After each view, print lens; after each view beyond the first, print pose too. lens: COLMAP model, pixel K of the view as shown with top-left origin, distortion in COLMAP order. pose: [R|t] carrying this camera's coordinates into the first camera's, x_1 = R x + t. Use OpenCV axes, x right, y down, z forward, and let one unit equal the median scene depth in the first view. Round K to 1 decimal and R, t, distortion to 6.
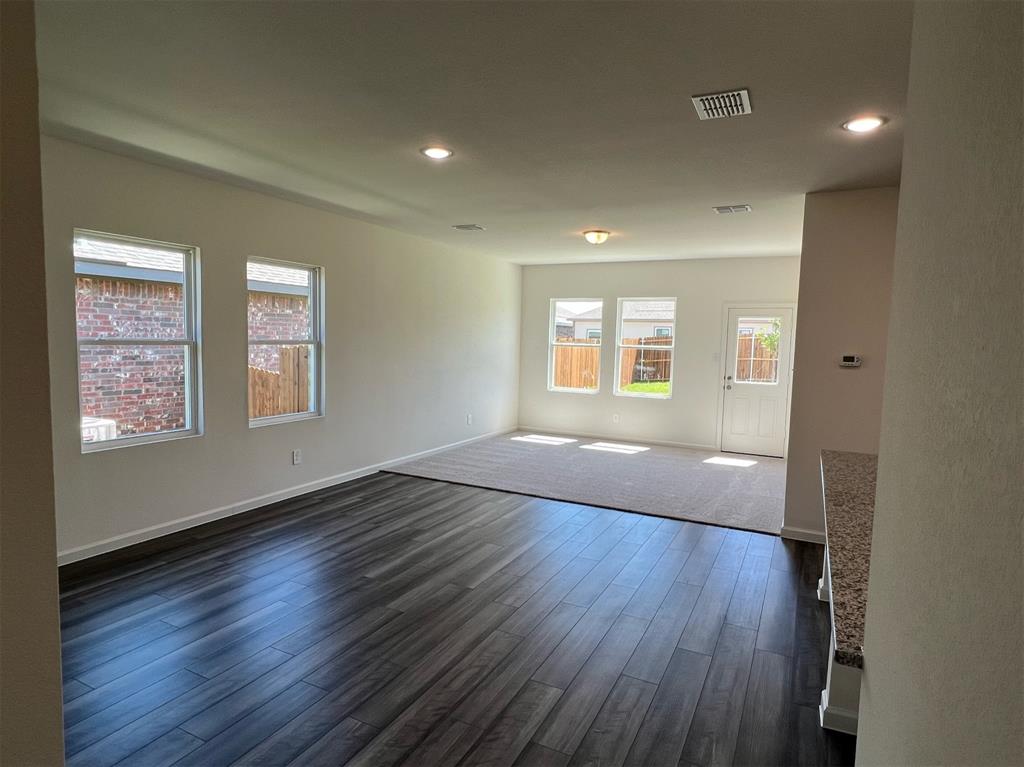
lens RADIAL K [[583.6, 0, 510.5], [0, 583.6, 385.0], [0, 0, 1]] dist [-0.000299, -0.000444]
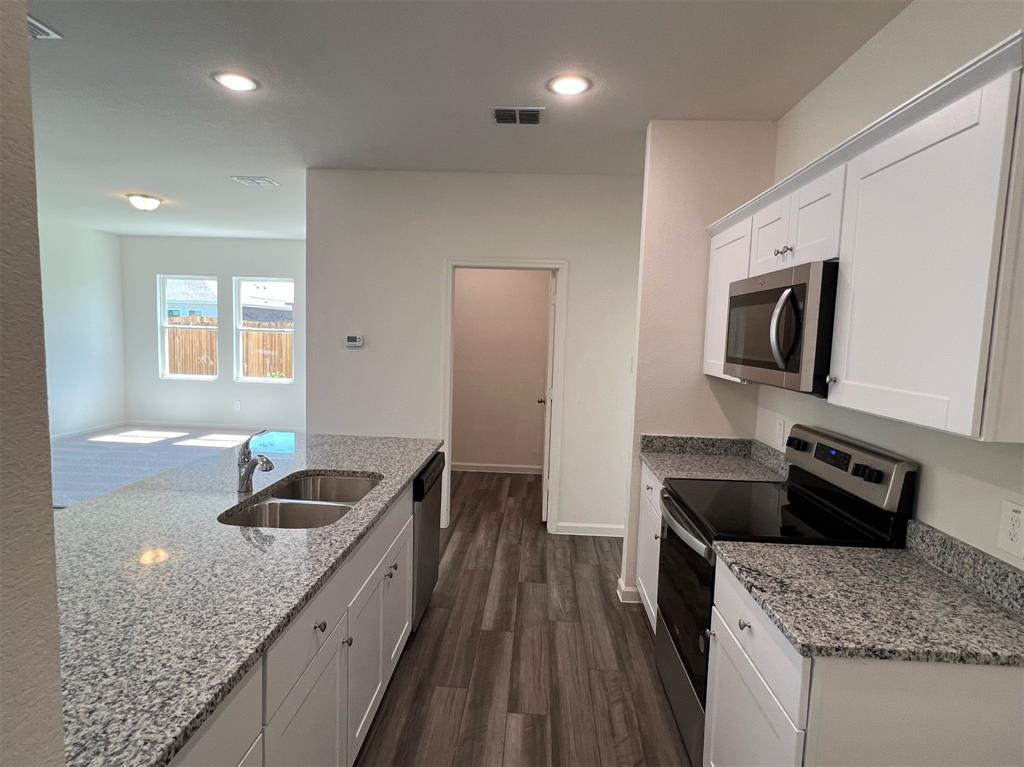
lens RADIAL K [[558.4, 0, 509.8], [0, 558.4, 385.6], [0, 0, 1]] dist [-0.000014, 0.000349]
pose [[0.911877, -0.034376, 0.409021, 0.342346], [0.023174, 0.999209, 0.032315, 0.008713], [-0.409809, -0.019989, 0.911952, 0.004557]]
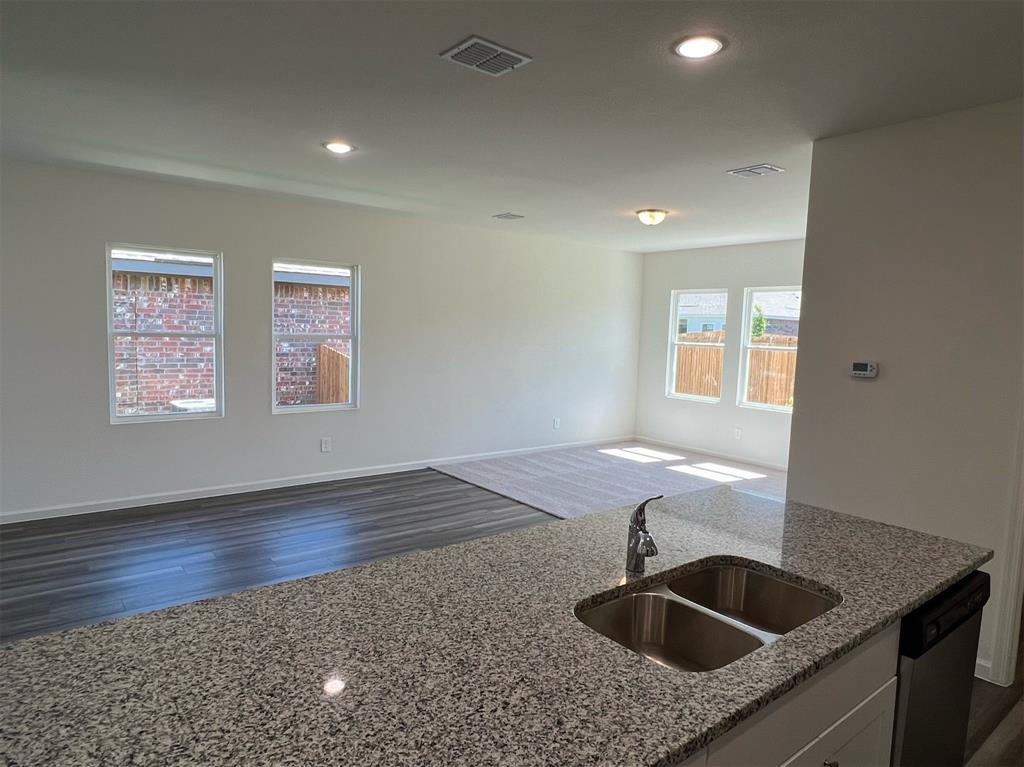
lens RADIAL K [[626.1, 0, 510.9], [0, 626.1, 386.5], [0, 0, 1]] dist [-0.002651, -0.000153]
pose [[0.909180, 0.042523, -0.414227, 0.404706], [-0.042600, 0.999051, 0.009055, -0.007346], [0.414219, 0.009413, 0.910129, 0.101974]]
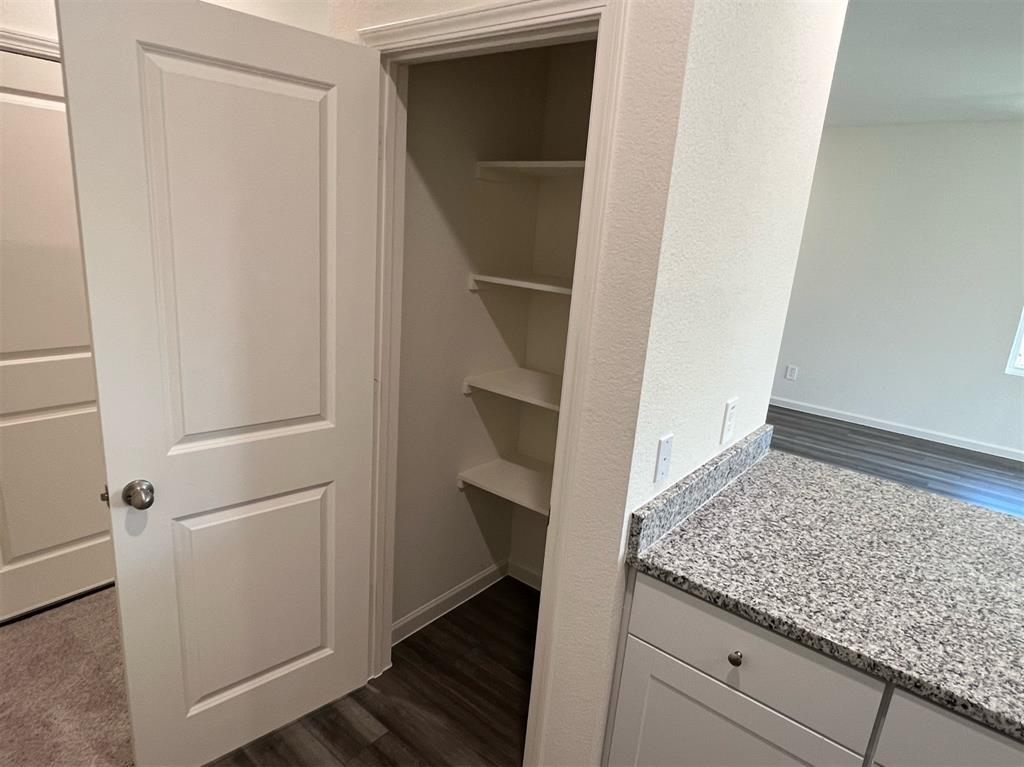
lens RADIAL K [[609.3, 0, 521.9], [0, 609.3, 385.6], [0, 0, 1]] dist [0.006008, 0.000320]
pose [[-0.192468, 0.210458, -0.958469, 0.532618], [-0.161487, 0.956622, 0.242480, -0.008067], [0.967924, 0.201450, -0.150133, 0.127214]]
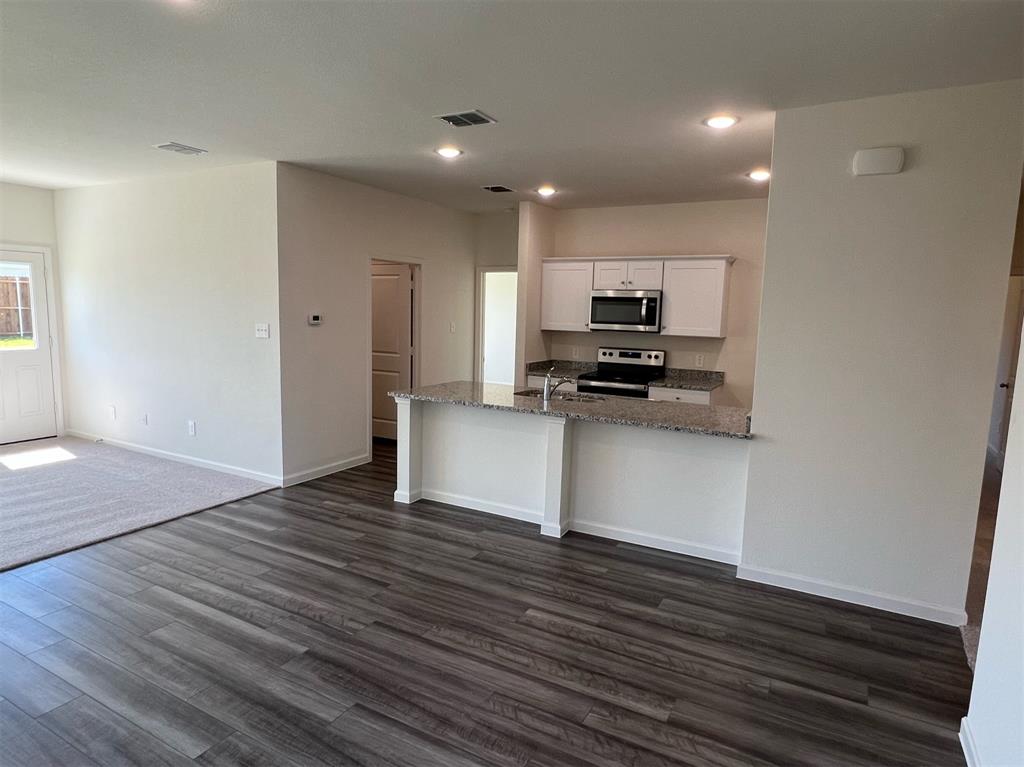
lens RADIAL K [[613.1, 0, 511.7], [0, 613.1, 387.9], [0, 0, 1]] dist [-0.000581, 0.000201]
pose [[0.035180, -0.155496, 0.987210, -0.509105], [0.055439, 0.986604, 0.153425, -0.058209], [-0.997842, 0.049333, 0.043329, 0.446905]]
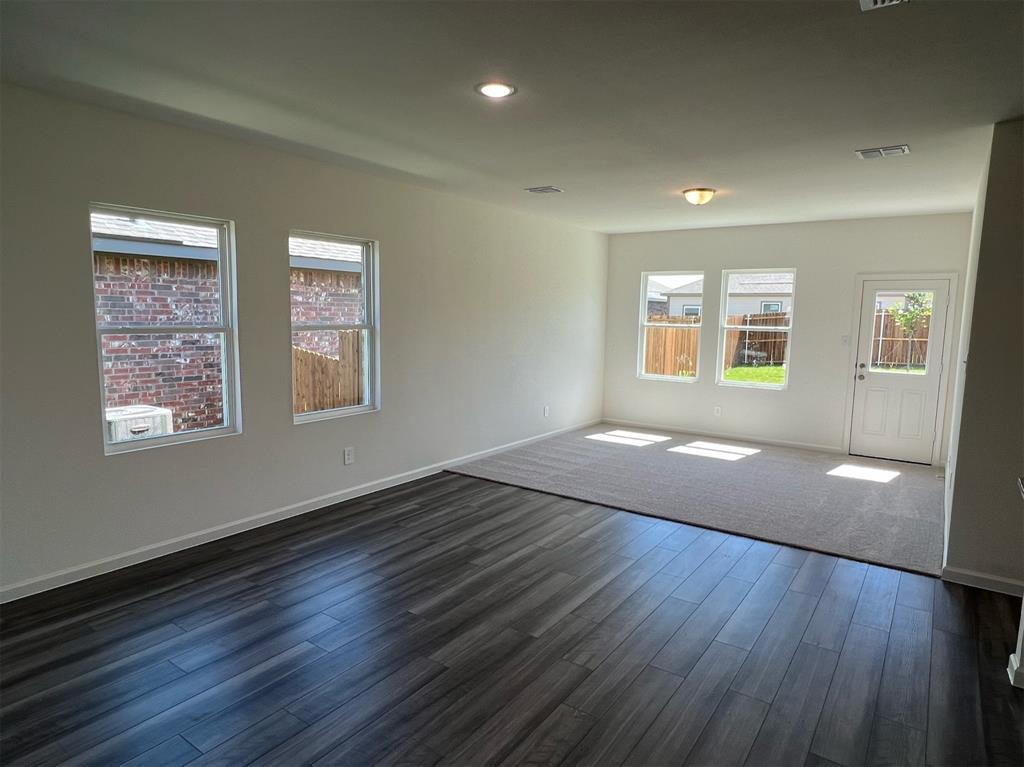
lens RADIAL K [[613.1, 0, 511.7], [0, 613.1, 387.9], [0, 0, 1]] dist [-0.000581, 0.000201]
pose [[0.990183, 0.009358, -0.139466, 0.010307], [-0.004018, 0.999249, 0.038528, -0.017816], [0.139722, -0.037589, 0.989477, 0.111072]]
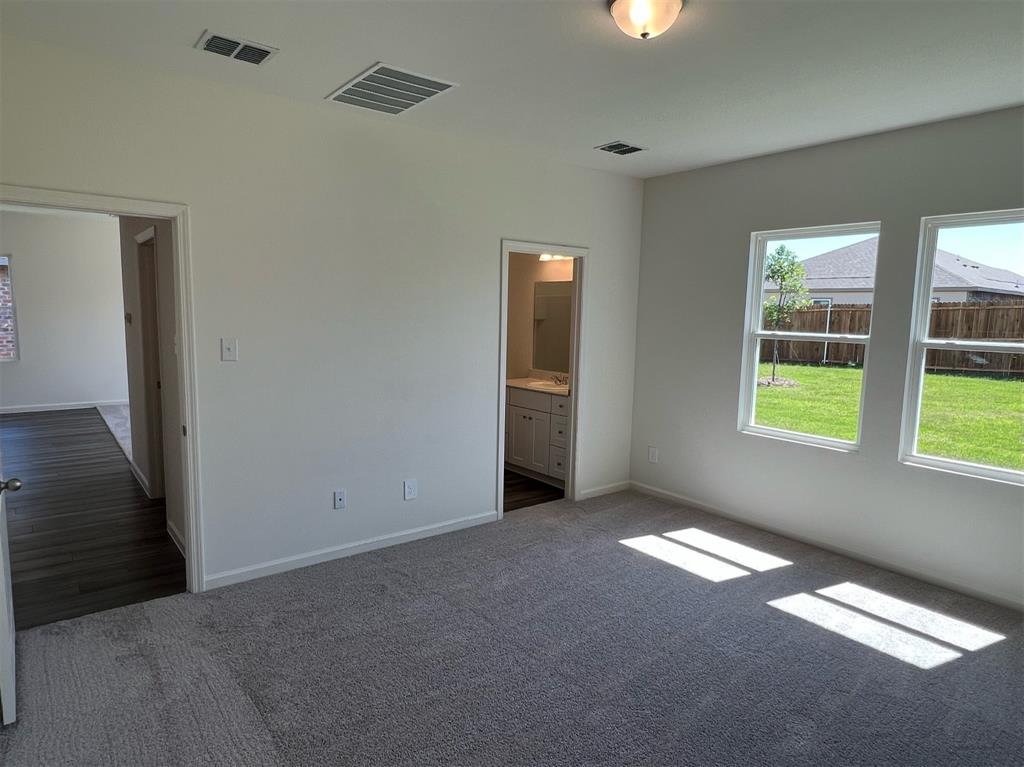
lens RADIAL K [[609.3, 0, 521.9], [0, 609.3, 385.6], [0, 0, 1]] dist [0.006008, 0.000320]
pose [[0.912925, 0.046121, -0.405512, 0.173466], [-0.034658, 0.998766, 0.035570, -0.065689], [0.406652, -0.018419, 0.913397, 0.808989]]
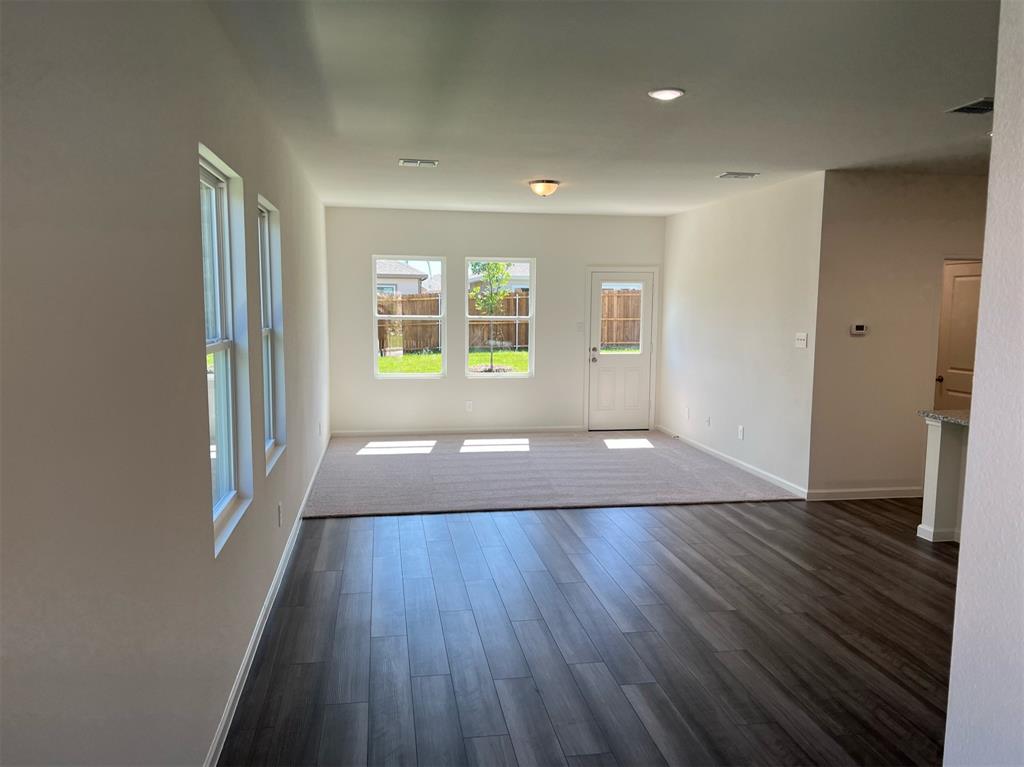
lens RADIAL K [[770.6, 0, 507.1], [0, 770.6, 387.8], [0, 0, 1]] dist [0.004852, -0.000104]
pose [[0.803179, -0.084094, 0.589773, -0.645924], [0.060831, 0.996389, 0.059230, -0.046338], [-0.592624, -0.011695, 0.805394, 0.179505]]
